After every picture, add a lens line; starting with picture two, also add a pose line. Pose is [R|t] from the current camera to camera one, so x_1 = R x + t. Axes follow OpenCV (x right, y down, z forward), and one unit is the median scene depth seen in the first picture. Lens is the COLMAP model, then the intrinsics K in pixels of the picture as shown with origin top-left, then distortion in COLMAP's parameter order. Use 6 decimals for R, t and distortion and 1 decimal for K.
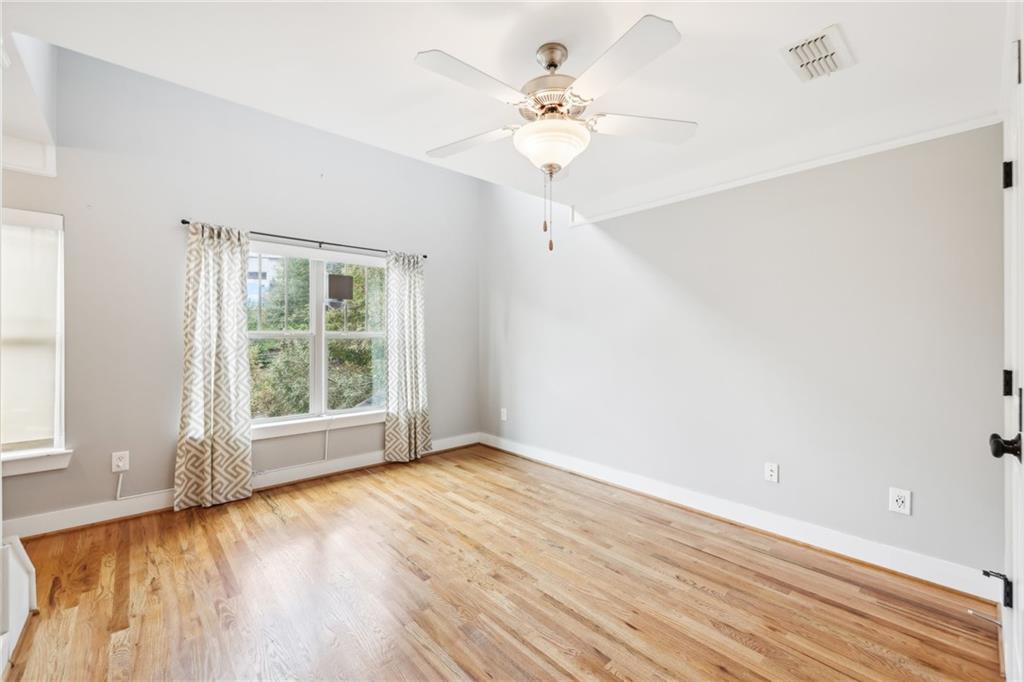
lens RADIAL K [[422.5, 0, 511.4], [0, 422.5, 336.7], [0, 0, 1]] dist [0.001387, 0.000008]
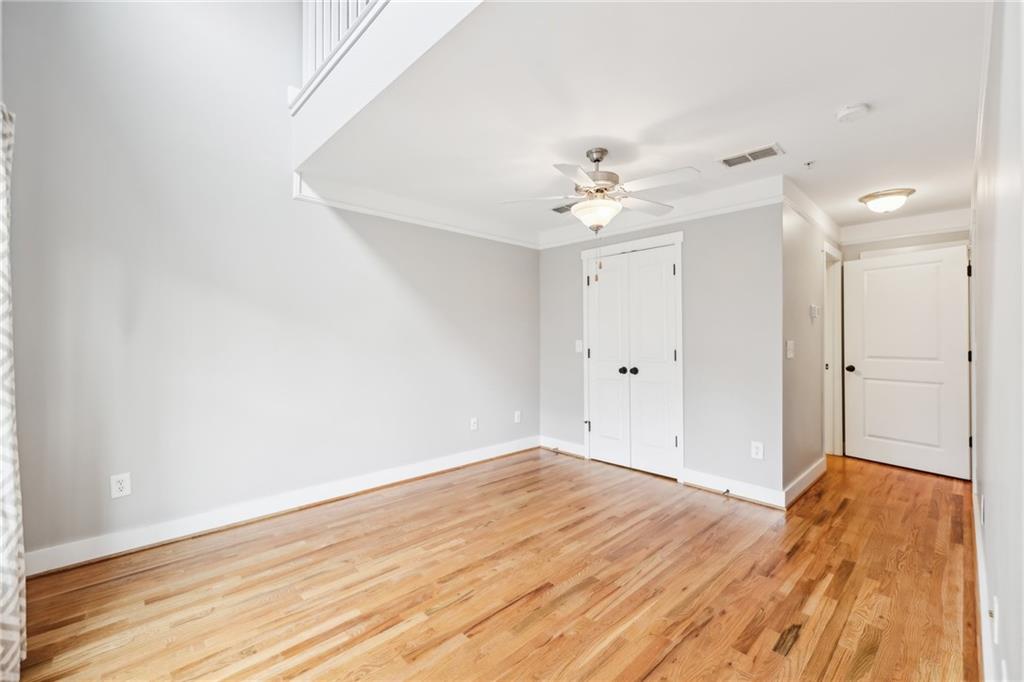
lens RADIAL K [[422.5, 0, 511.4], [0, 422.5, 336.7], [0, 0, 1]] dist [0.001387, 0.000008]
pose [[-0.024474, 0.000790, 0.999700, -1.028903], [-0.002603, 0.999996, -0.000854, -0.002518], [-0.999697, -0.002624, -0.024472, 0.971819]]
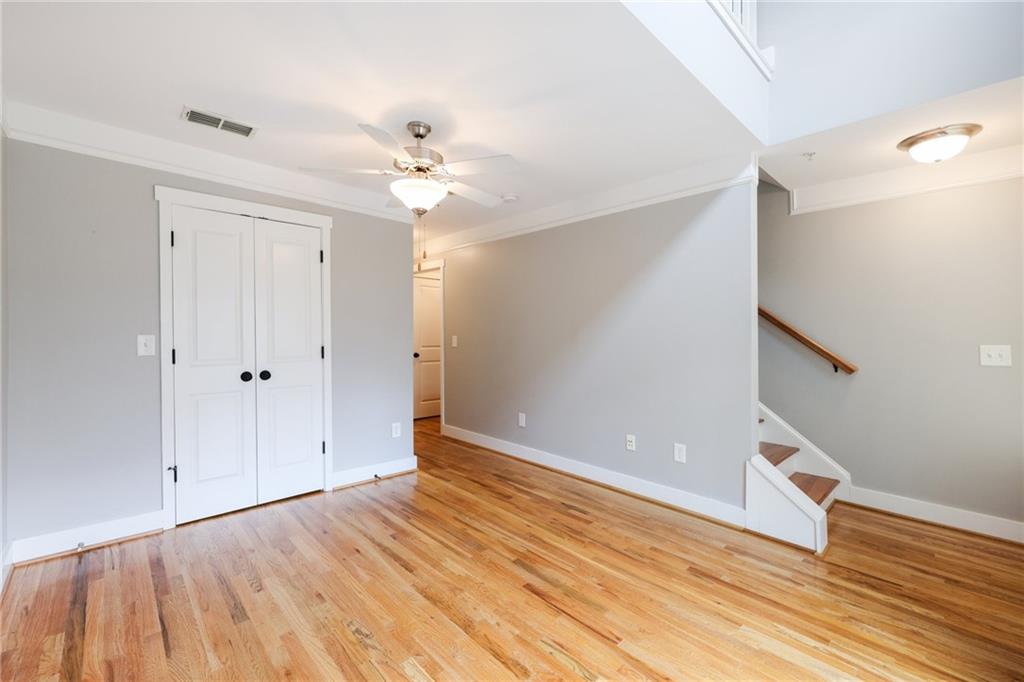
lens RADIAL K [[428.0, 0, 512.0], [0, 428.0, 341.0], [0, 0, 1]] dist [0.000328, 0.000184]
pose [[-0.999672, -0.011888, -0.022693, -0.121008], [-0.012279, 0.999777, 0.017174, -0.006648], [0.022484, 0.017447, -0.999595, 1.720196]]
